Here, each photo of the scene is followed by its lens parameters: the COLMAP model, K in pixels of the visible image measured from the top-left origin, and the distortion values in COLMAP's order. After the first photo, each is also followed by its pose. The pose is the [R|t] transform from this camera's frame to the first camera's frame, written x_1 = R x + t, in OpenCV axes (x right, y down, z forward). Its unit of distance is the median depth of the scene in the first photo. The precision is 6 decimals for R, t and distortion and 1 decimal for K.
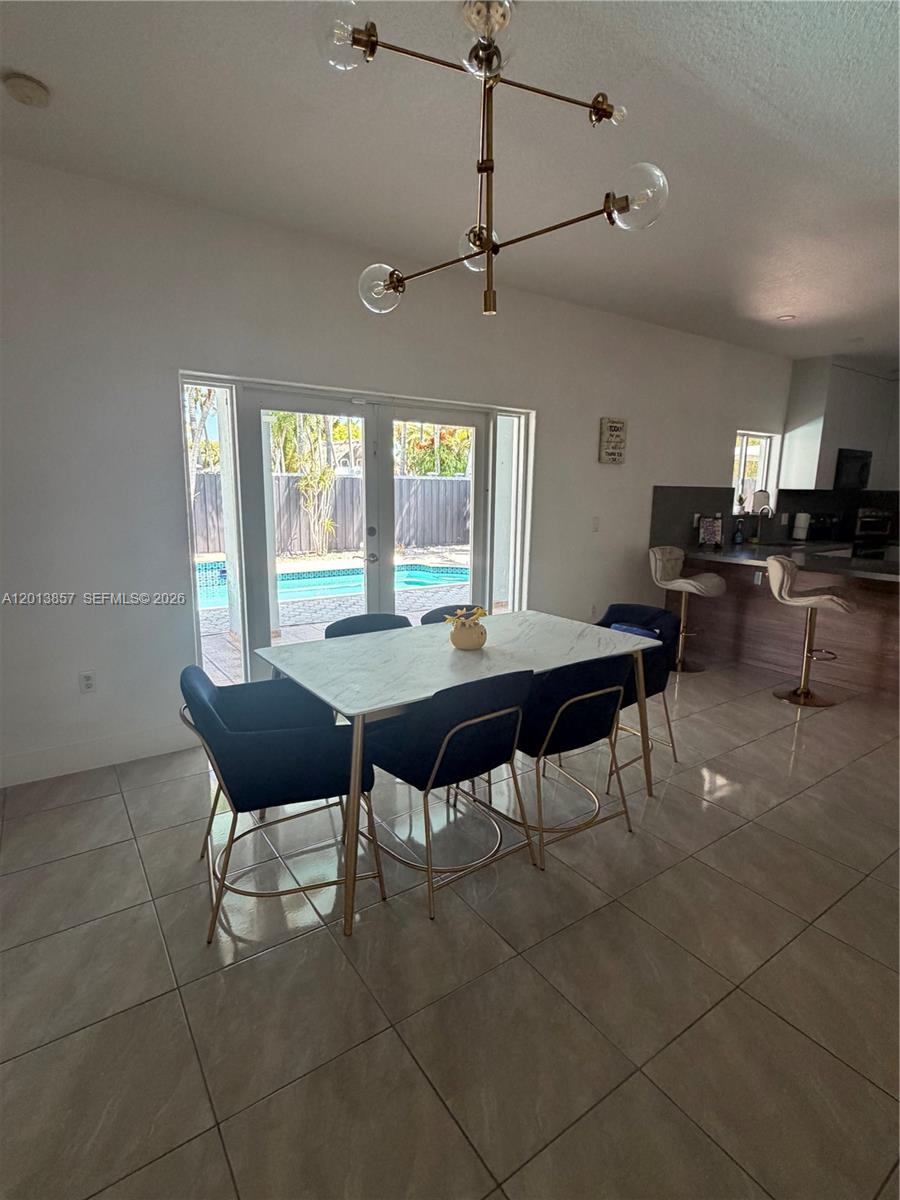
lens RADIAL K [[591.2, 0, 451.9], [0, 591.2, 600.9], [0, 0, 1]] dist [0.000740, 0.000033]
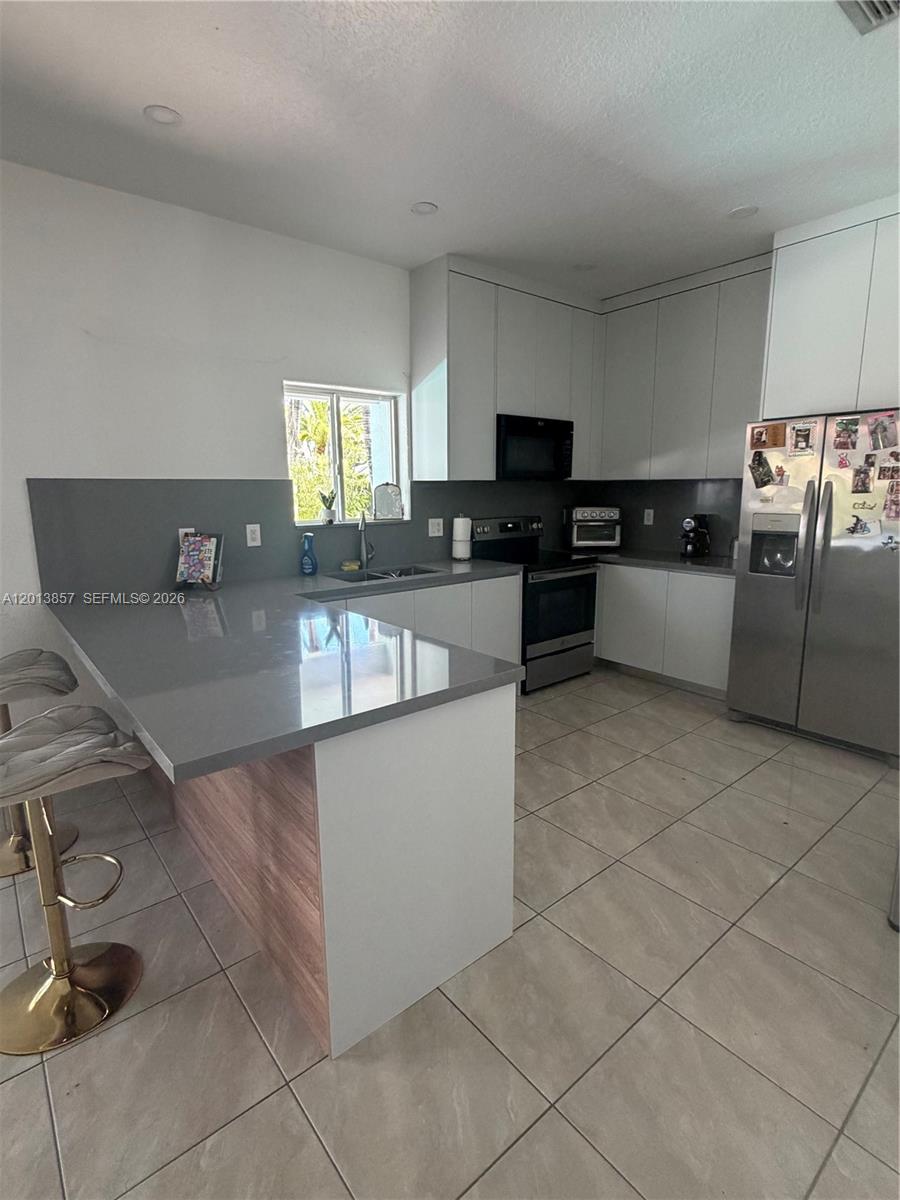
lens RADIAL K [[593.5, 0, 452.4], [0, 593.5, 597.2], [0, 0, 1]] dist [0.002470, 0.000659]
pose [[0.996201, -0.033769, 0.080271, 0.558515], [0.033862, 0.999426, 0.000202, -0.066897], [-0.080231, 0.002517, 0.996773, 0.384015]]
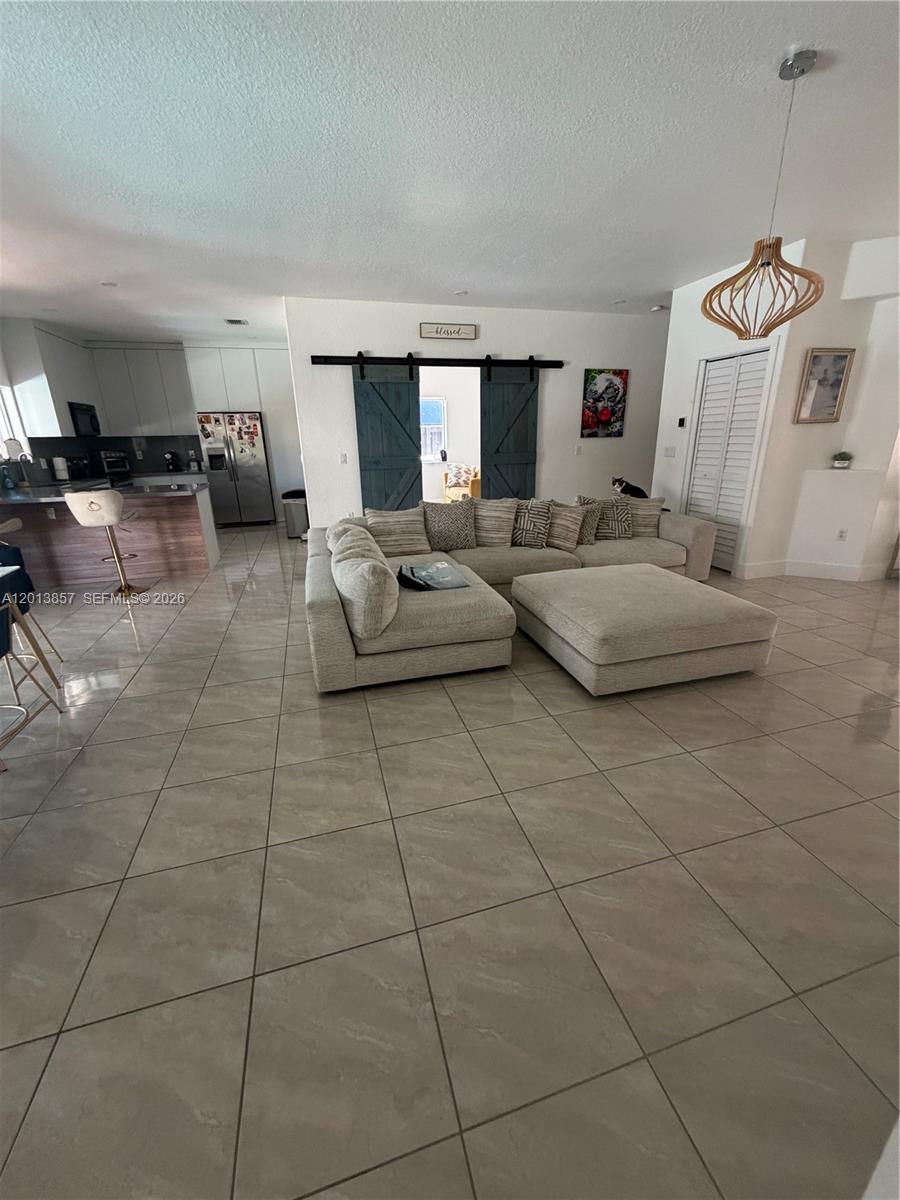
lens RADIAL K [[480.3, 0, 452.4], [0, 480.3, 597.9], [0, 0, 1]] dist [-0.001063, -0.000002]
pose [[0.324953, -0.321433, 0.889430, -0.107883], [0.197754, 0.942773, 0.268462, 0.017839], [-0.924824, 0.088651, 0.369922, -0.076321]]
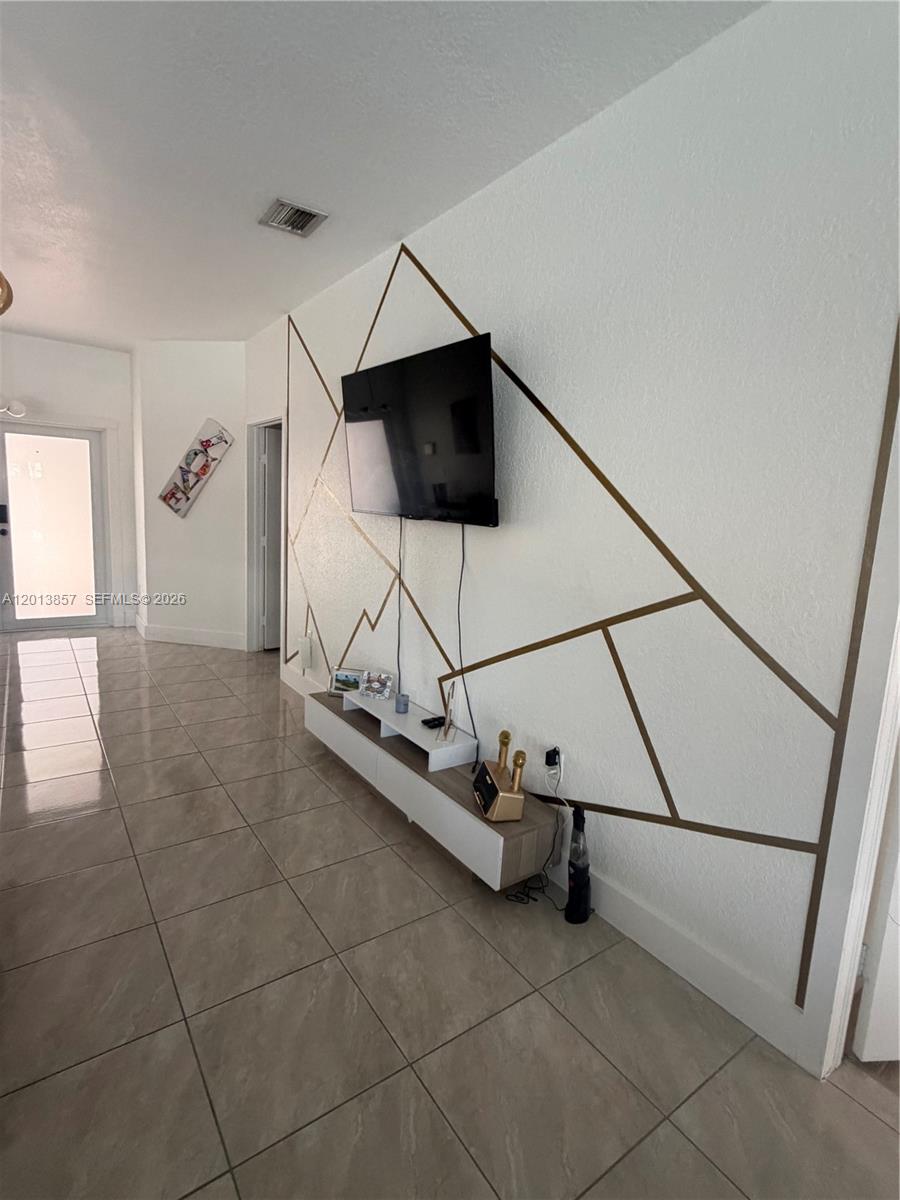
lens RADIAL K [[593.5, 0, 452.4], [0, 593.5, 597.2], [0, 0, 1]] dist [0.002470, 0.000659]
pose [[-0.997884, -0.061684, -0.020536, 0.125244], [-0.065006, 0.942056, 0.329096, -0.018371], [-0.000954, 0.329735, -0.944073, 0.093158]]
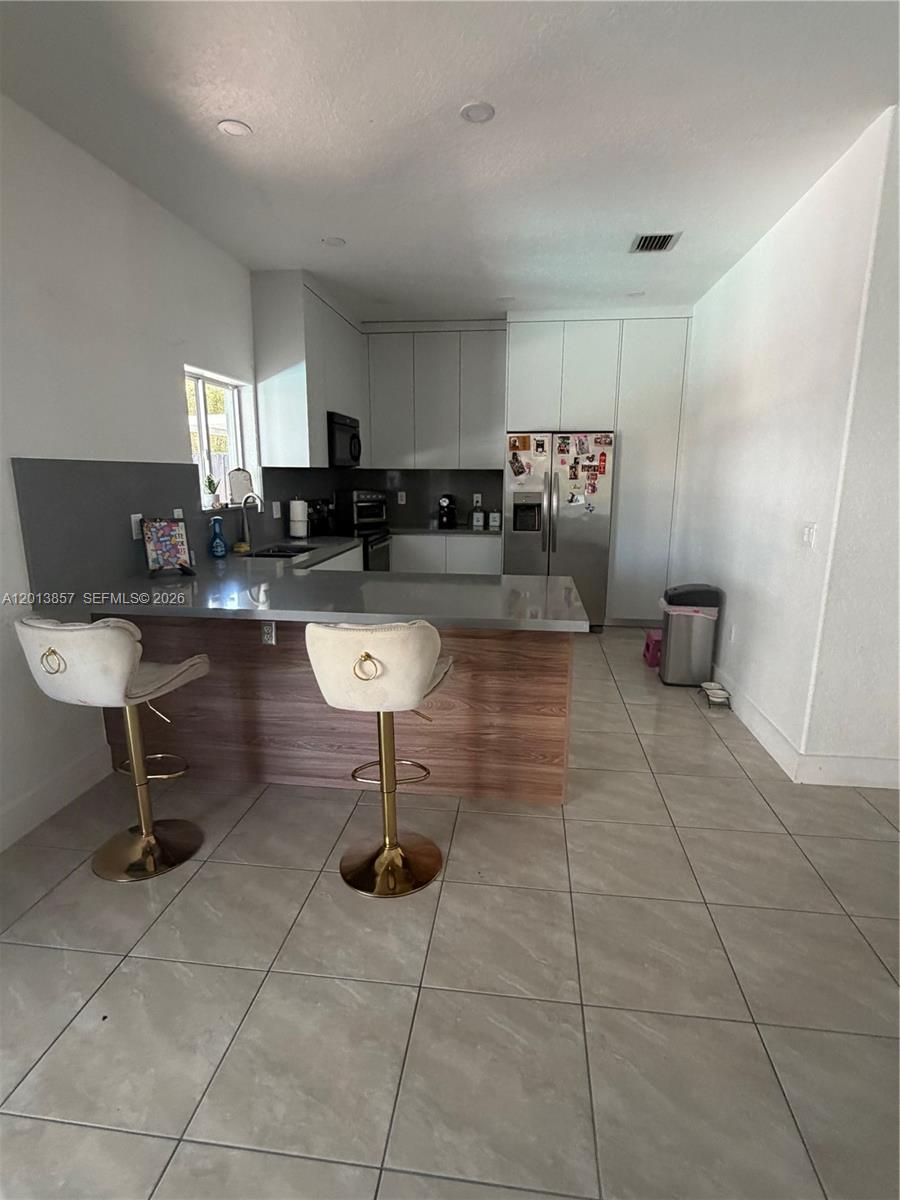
lens RADIAL K [[591.2, 0, 451.9], [0, 591.2, 600.9], [0, 0, 1]] dist [0.000740, 0.000033]
pose [[0.673548, -0.163764, 0.720774, 0.191958], [0.139501, 0.985787, 0.093616, -0.073280], [-0.725860, 0.037494, 0.686820, 0.395797]]
